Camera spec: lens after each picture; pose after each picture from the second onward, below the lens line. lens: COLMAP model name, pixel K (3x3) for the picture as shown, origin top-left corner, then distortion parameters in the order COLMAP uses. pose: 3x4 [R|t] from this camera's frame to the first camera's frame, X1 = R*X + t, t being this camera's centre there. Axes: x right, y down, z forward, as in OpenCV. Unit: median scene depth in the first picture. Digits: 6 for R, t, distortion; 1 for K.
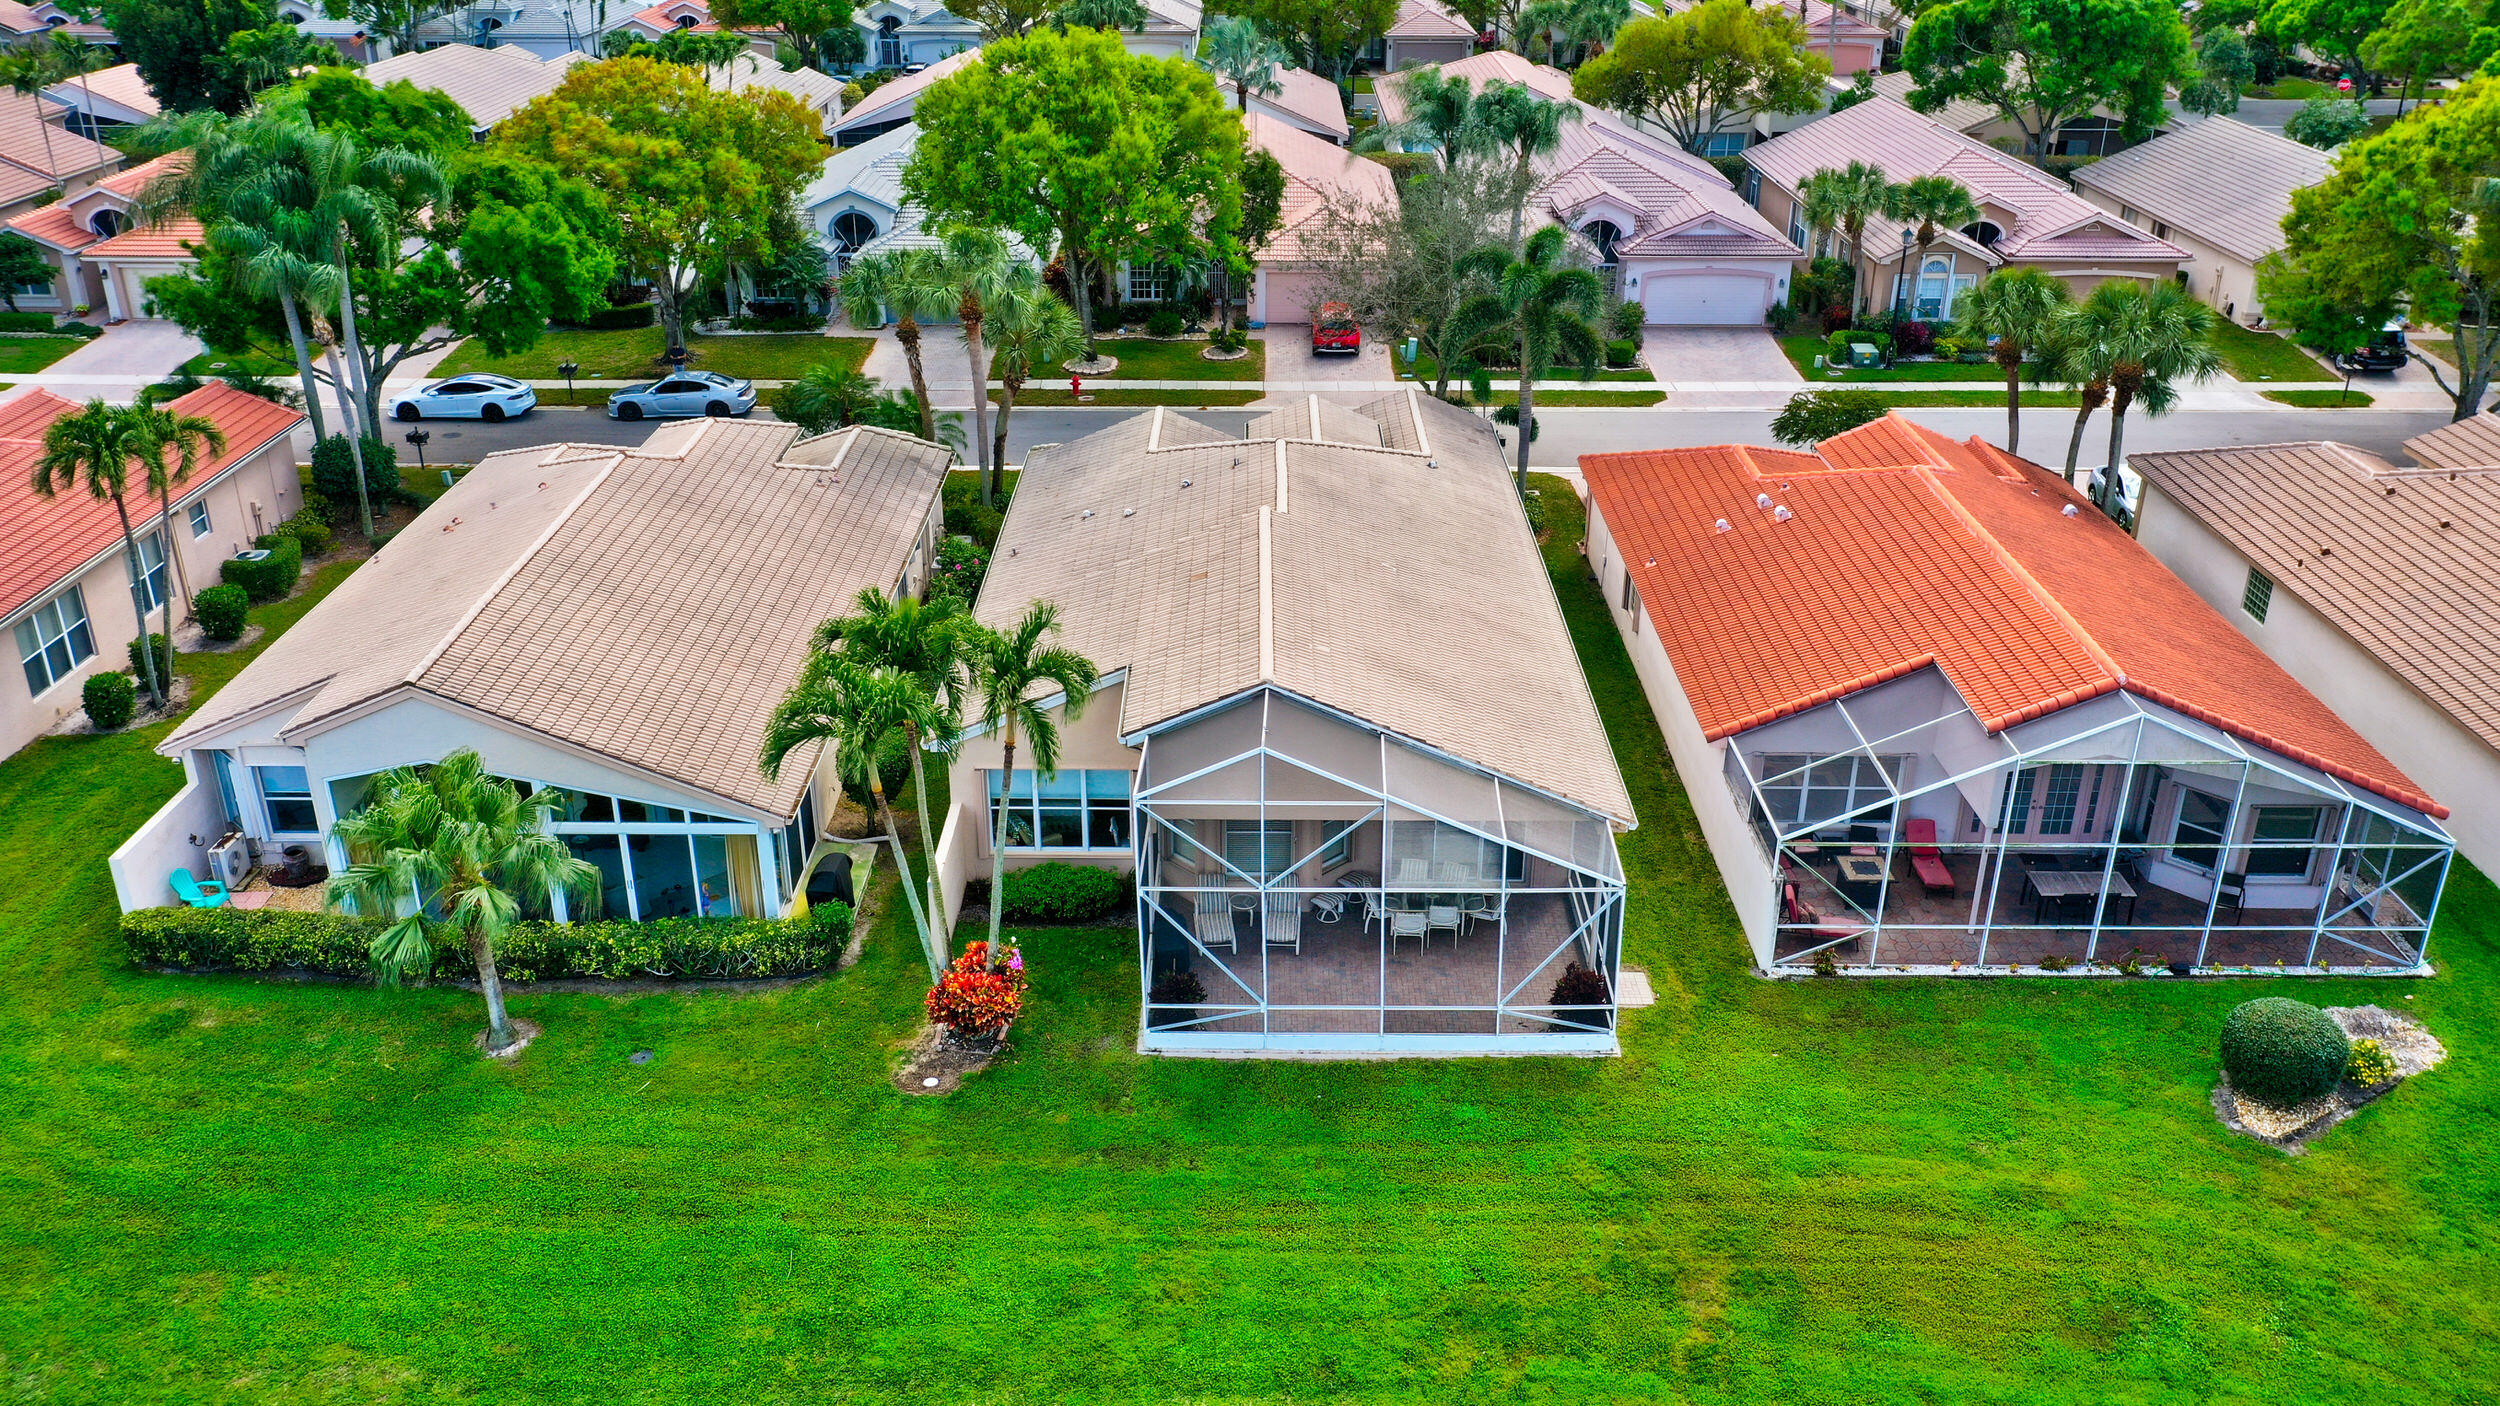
lens RADIAL K [[1973.4, 0, 1252.4], [0, 1973.4, 709.5], [0, 0, 1]] dist [0.002701, -0.010105]
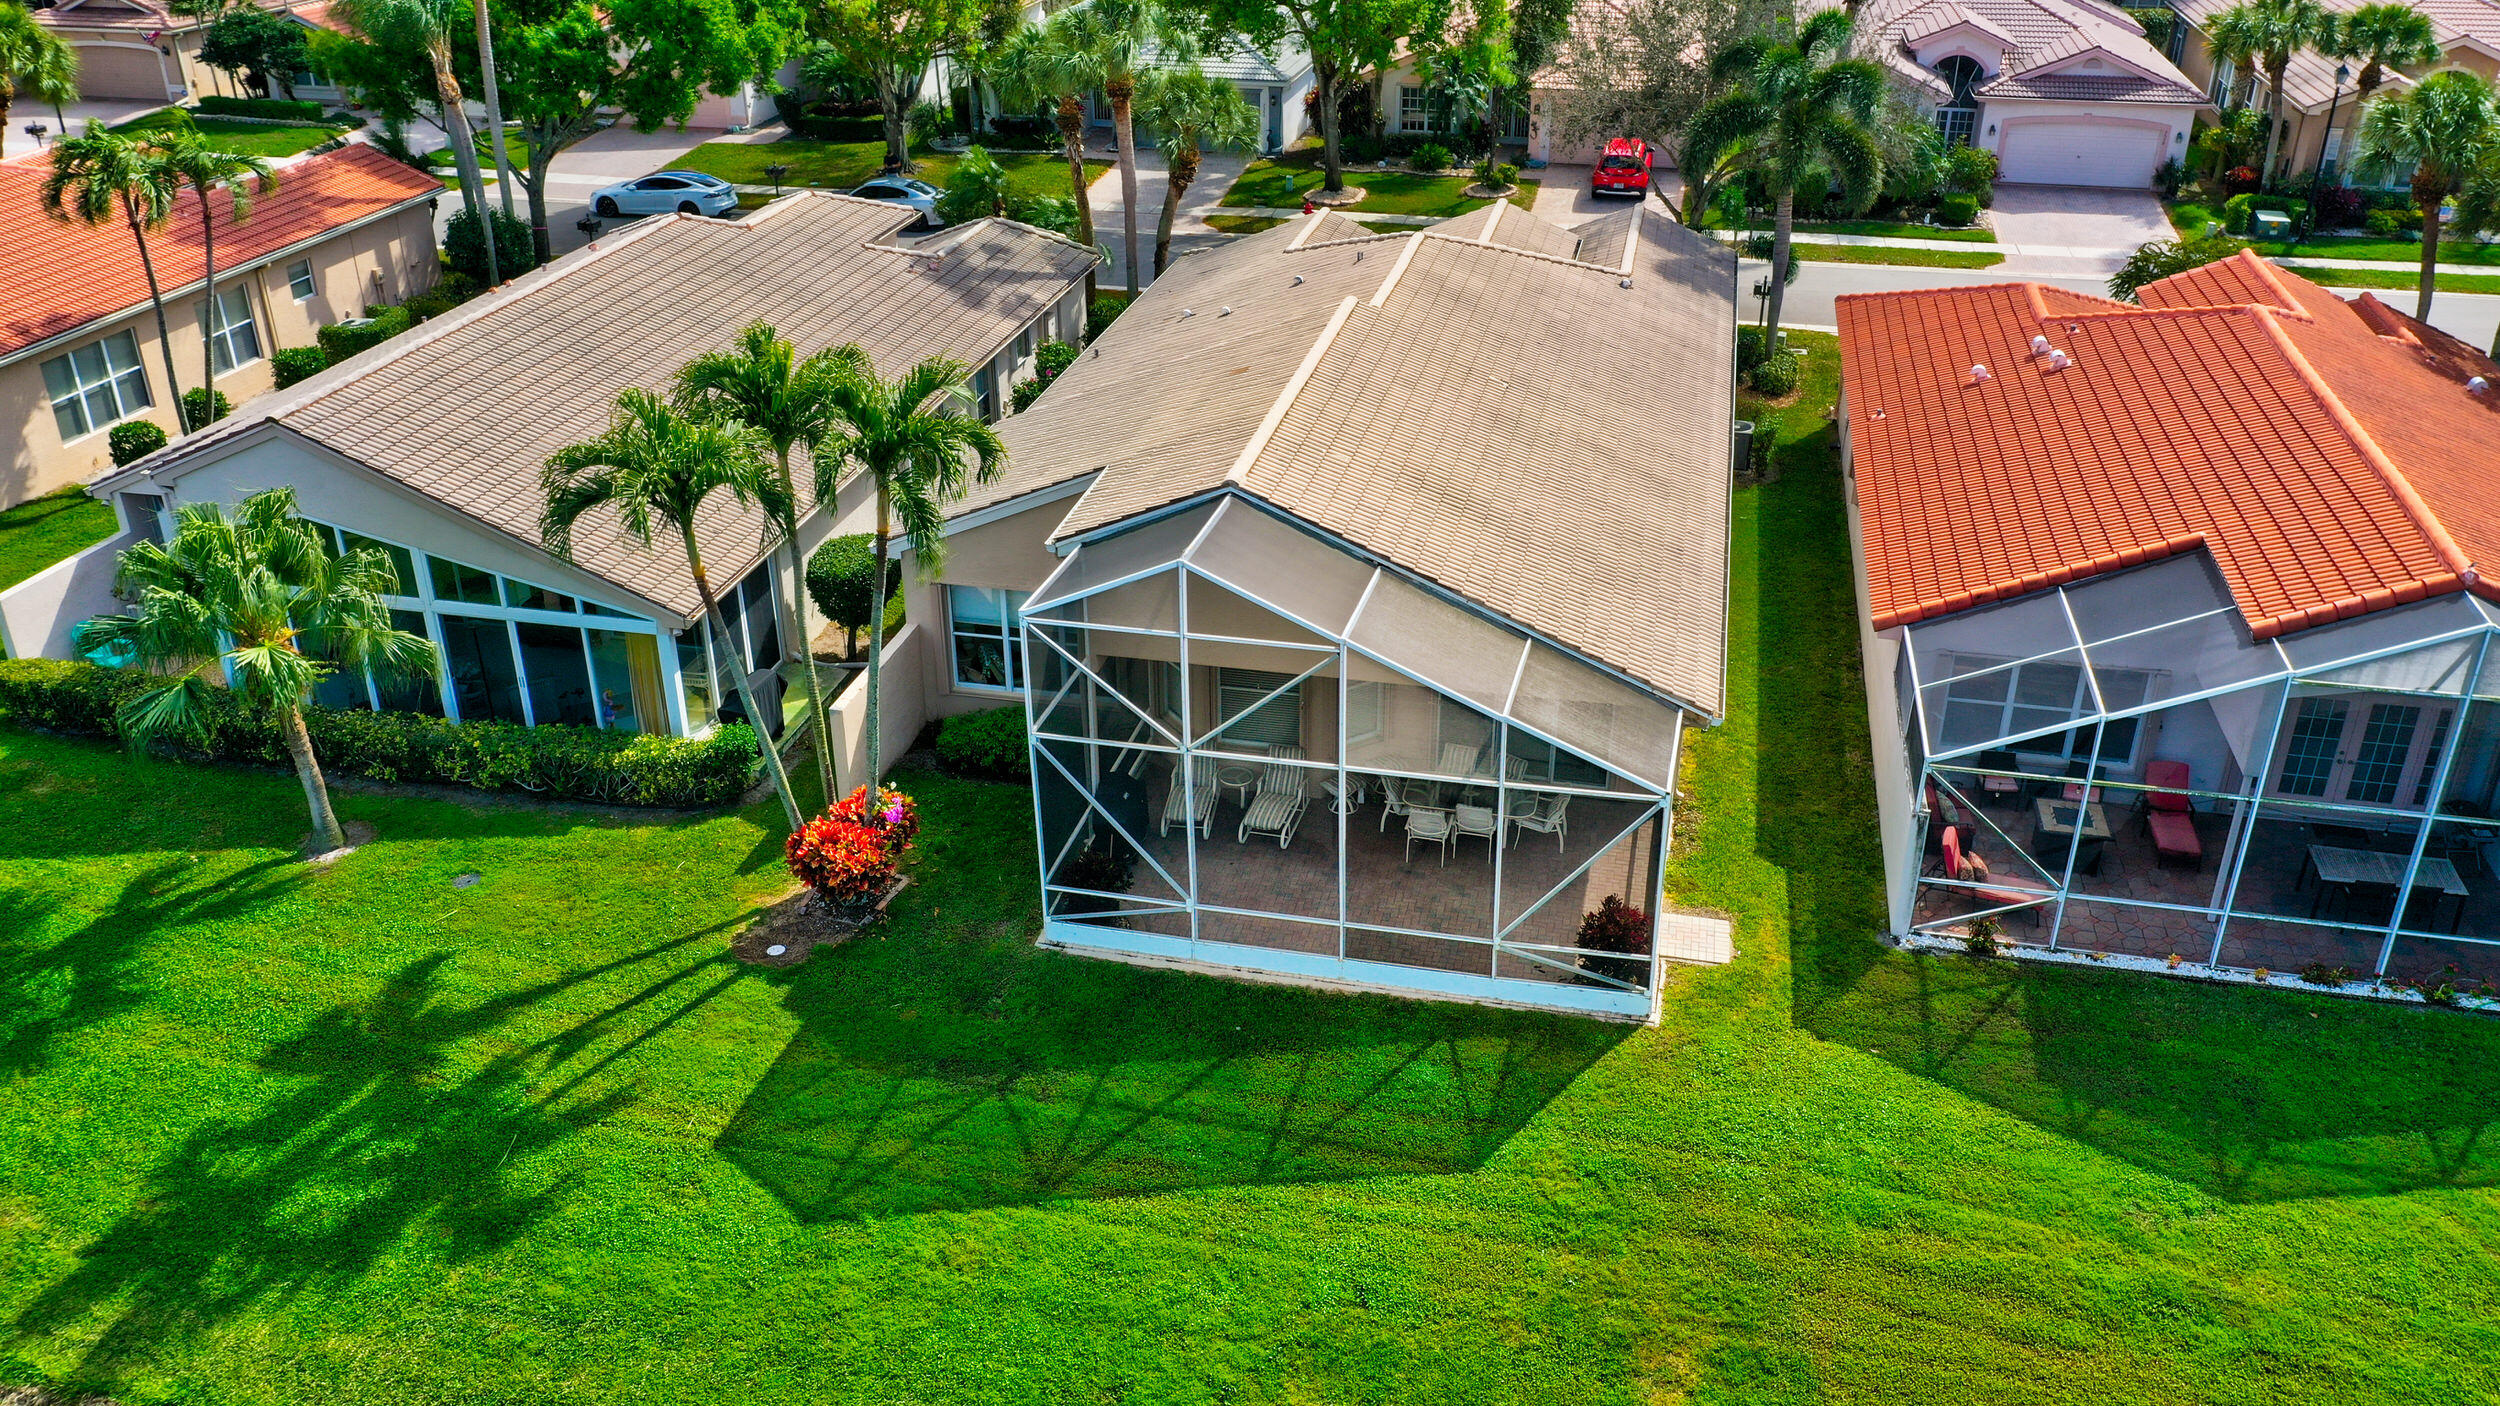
lens RADIAL K [[1973.4, 0, 1257.0], [0, 1973.4, 702.0], [0, 0, 1]] dist [0.002701, -0.010105]
pose [[0.976276, 0.092809, -0.195633, 0.155296], [-0.085596, 0.995312, 0.045029, 0.030981], [0.198895, -0.027215, 0.979643, 0.224079]]
